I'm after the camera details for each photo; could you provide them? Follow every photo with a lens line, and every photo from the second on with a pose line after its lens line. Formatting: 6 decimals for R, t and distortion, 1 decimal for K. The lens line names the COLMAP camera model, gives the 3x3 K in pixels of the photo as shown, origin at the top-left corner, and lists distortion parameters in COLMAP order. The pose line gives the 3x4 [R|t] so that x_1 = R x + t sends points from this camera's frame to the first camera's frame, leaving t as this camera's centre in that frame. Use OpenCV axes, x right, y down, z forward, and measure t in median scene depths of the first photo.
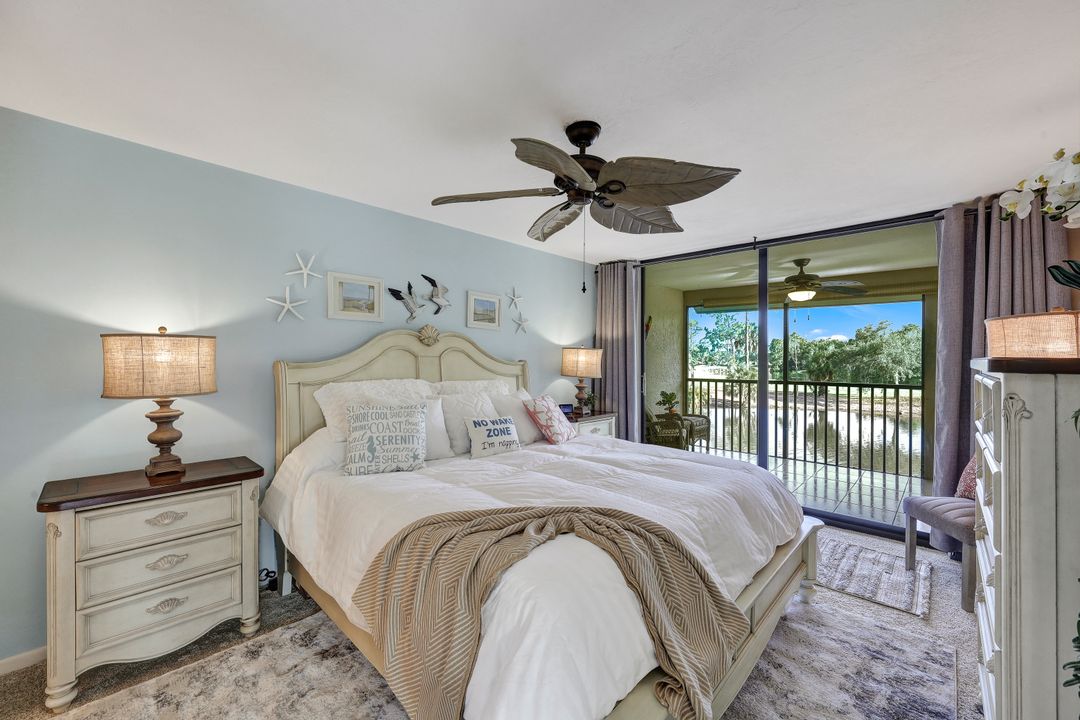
lens RADIAL K [[436.7, 0, 538.6], [0, 436.7, 358.7], [0, 0, 1]] dist [0.000498, -0.000001]
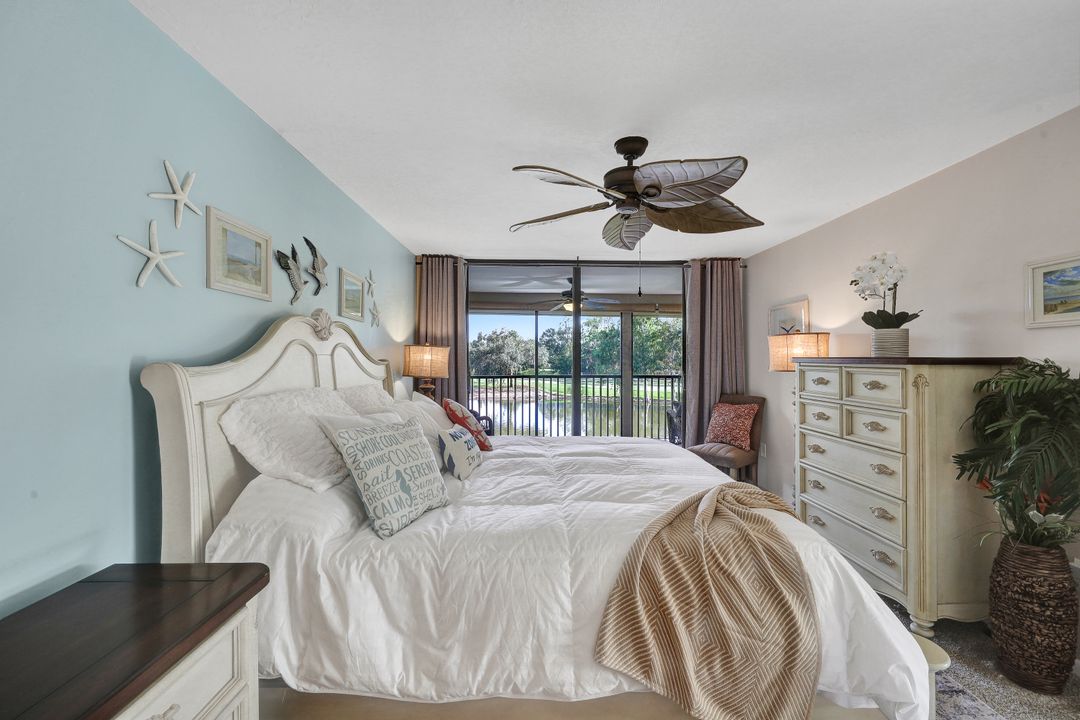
lens RADIAL K [[436.7, 0, 538.6], [0, 436.7, 358.7], [0, 0, 1]] dist [0.000498, -0.000001]
pose [[0.705249, -0.003878, 0.708949, -0.511796], [0.000326, 0.999987, 0.005145, -0.002551], [-0.708960, -0.003398, 0.705241, 0.251290]]
